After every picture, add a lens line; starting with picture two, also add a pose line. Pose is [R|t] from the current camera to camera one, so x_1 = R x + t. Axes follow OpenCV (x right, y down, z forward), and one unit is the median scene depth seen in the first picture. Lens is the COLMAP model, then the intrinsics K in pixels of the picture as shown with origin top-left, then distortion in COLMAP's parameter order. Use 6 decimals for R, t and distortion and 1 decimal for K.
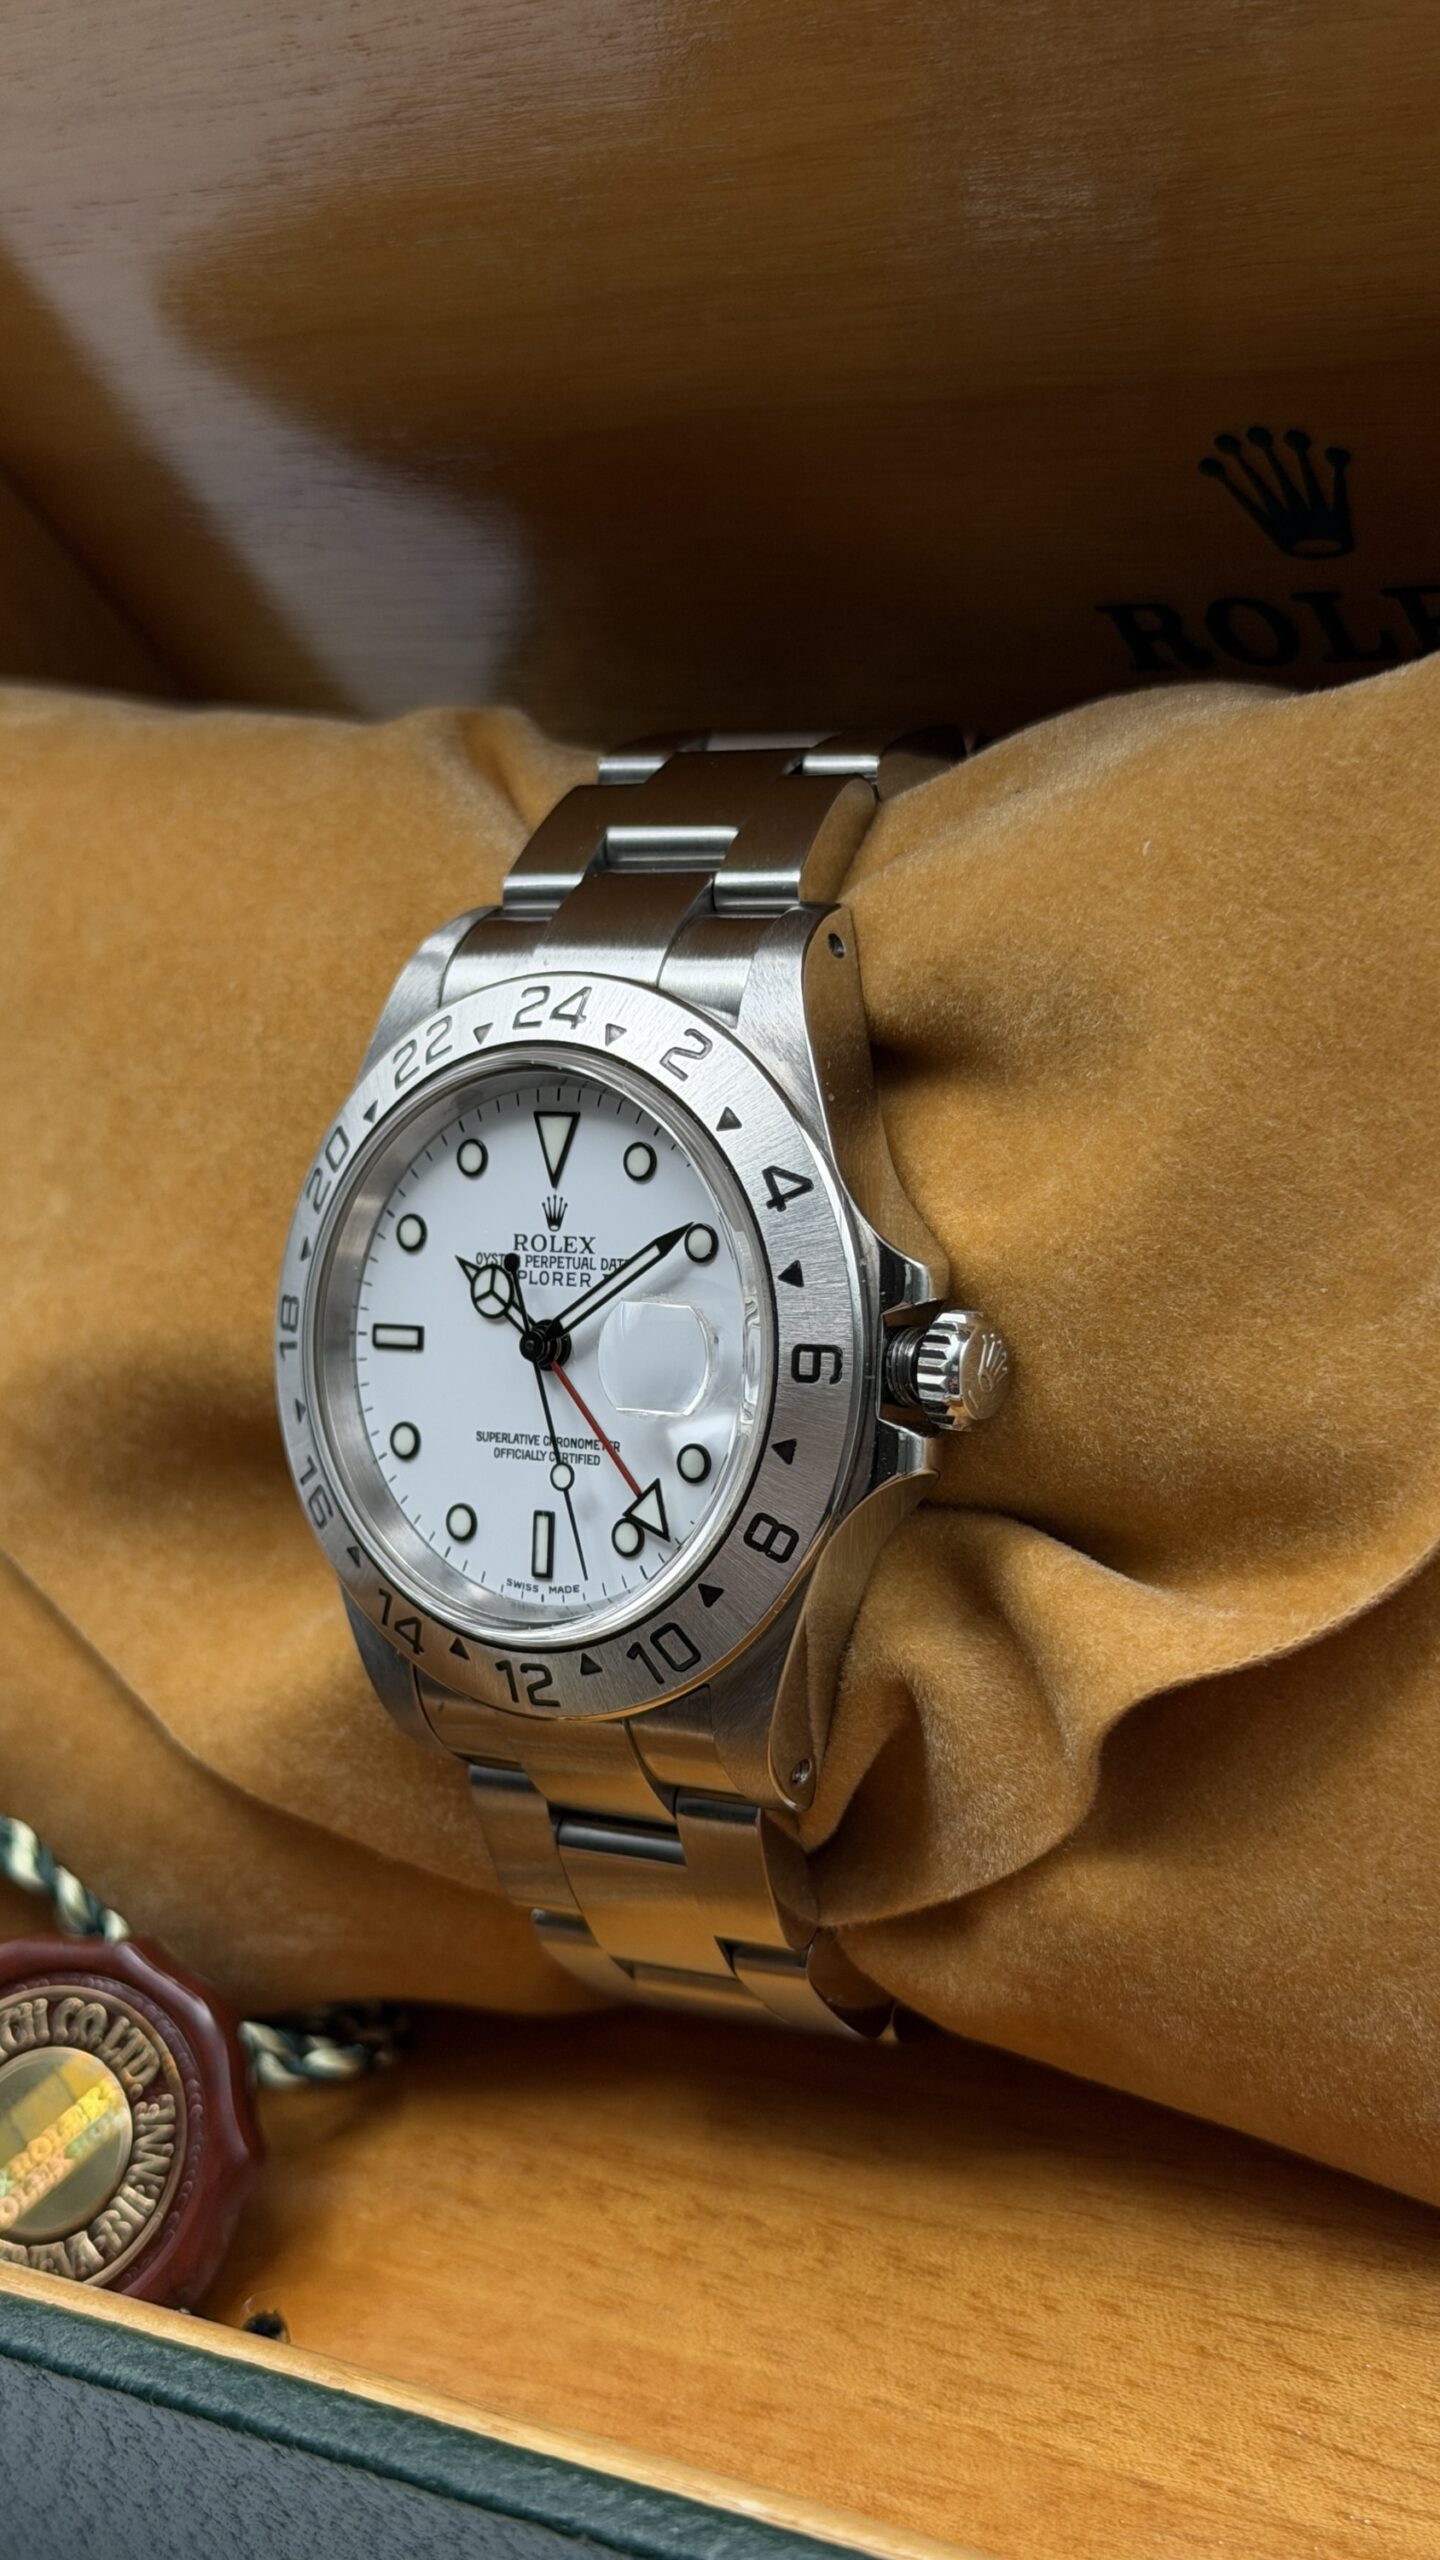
lens RADIAL K [[4059.6, 0, 701.1], [0, 4059.6, 1288.6], [0, 0, 1]] dist [0.118211, 0.000000]
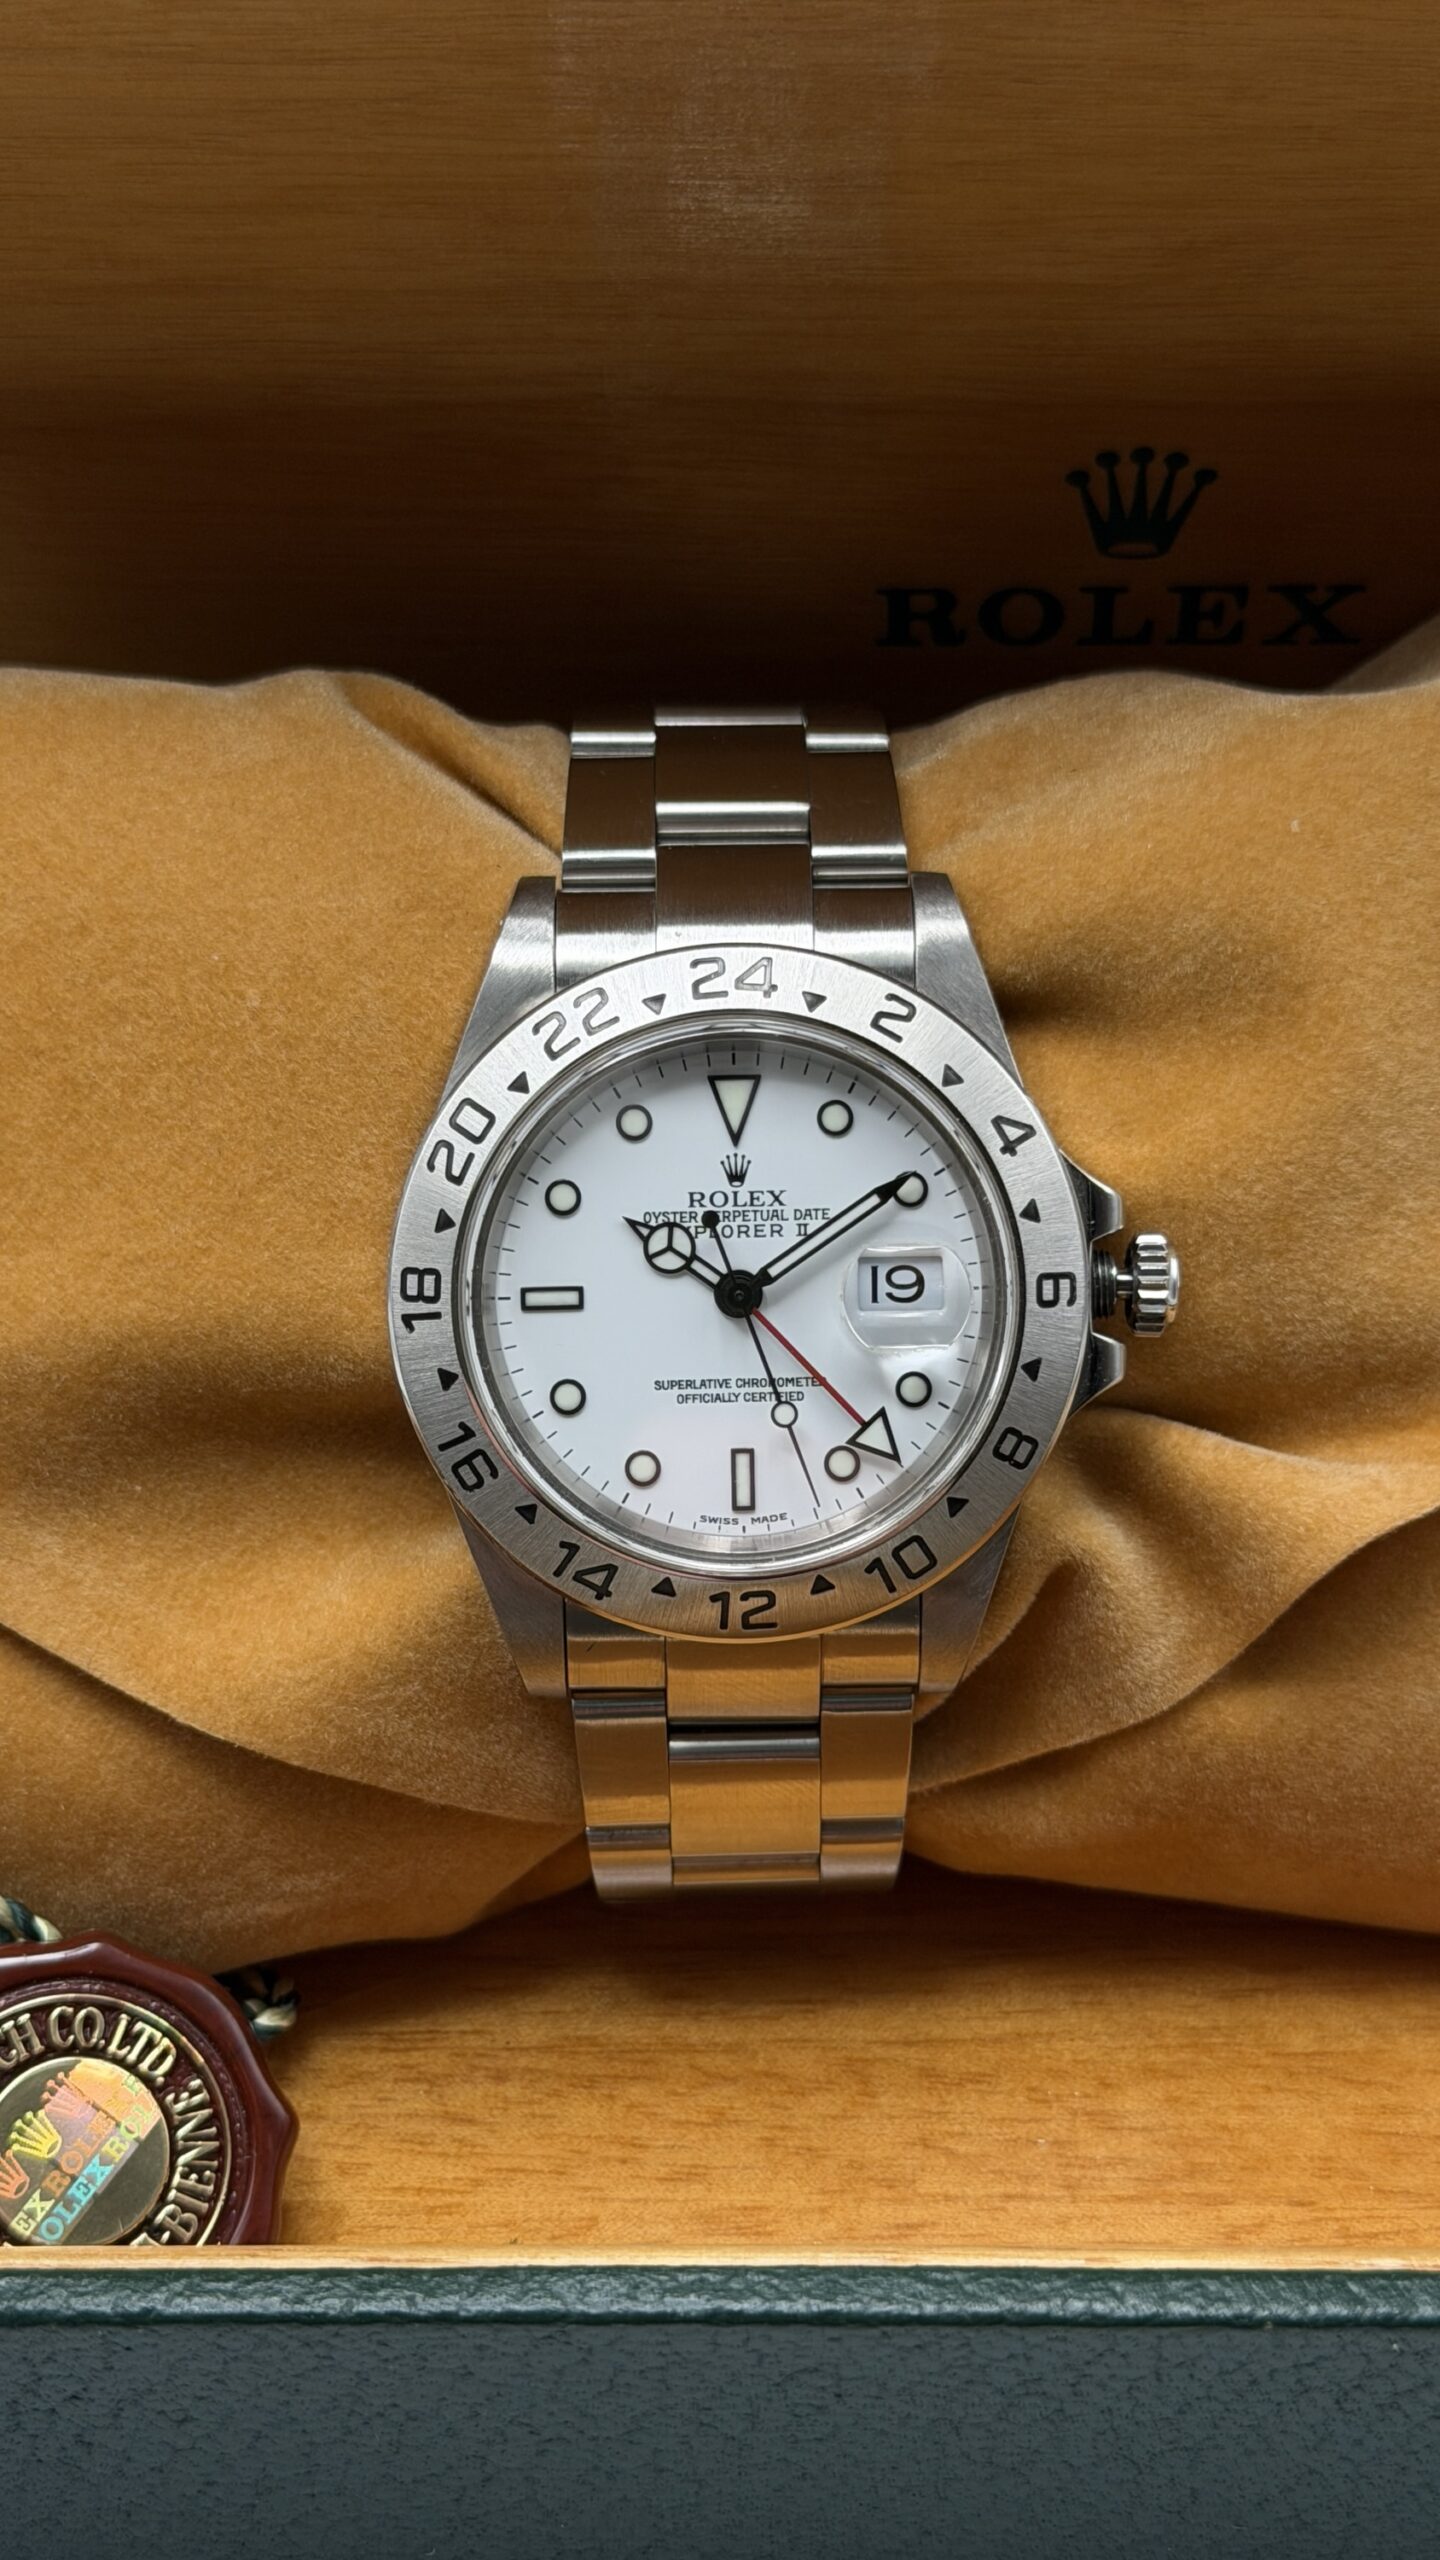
lens RADIAL K [[4059.6, 0, 715.7], [0, 4059.6, 1284.7], [0, 0, 1]] dist [0.118211, 0.000000]
pose [[0.796963, -0.085780, 0.597906, -0.681425], [0.060170, 0.996216, 0.062722, -0.055908], [-0.601023, -0.014011, 0.799109, 0.150635]]
